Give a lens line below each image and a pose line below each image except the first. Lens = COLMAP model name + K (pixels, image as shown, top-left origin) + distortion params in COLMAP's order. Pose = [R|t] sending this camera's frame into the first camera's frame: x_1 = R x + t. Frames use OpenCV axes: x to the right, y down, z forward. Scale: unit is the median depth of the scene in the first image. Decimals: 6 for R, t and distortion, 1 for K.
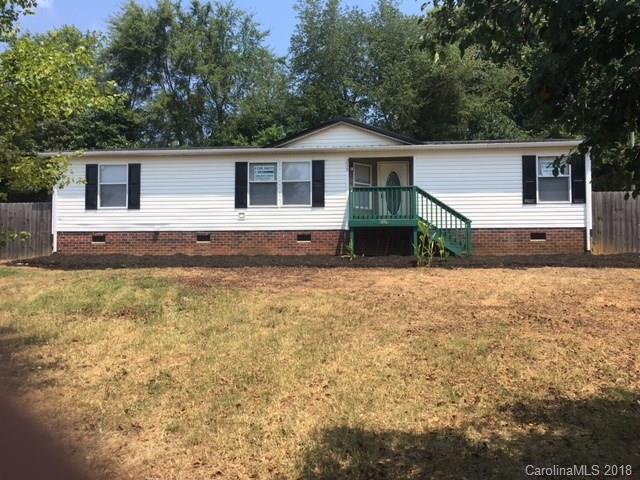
lens RADIAL K [[549.1, 0, 320.8], [0, 549.1, 242.6], [0, 0, 1]] dist [0.052746, 0.001399]
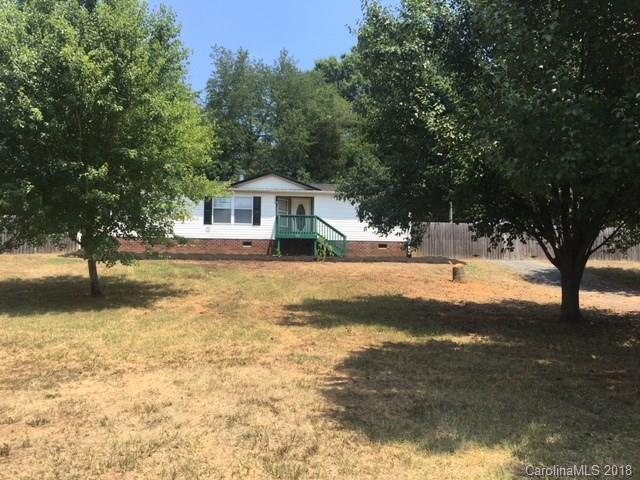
lens RADIAL K [[549.1, 0, 320.0], [0, 549.1, 239.8], [0, 0, 1]] dist [0.052746, 0.001399]
pose [[0.976408, 0.026395, 0.214314, -0.169461], [-0.022236, 0.999515, -0.021791, 0.010001], [-0.214785, 0.016512, 0.976522, -0.635452]]
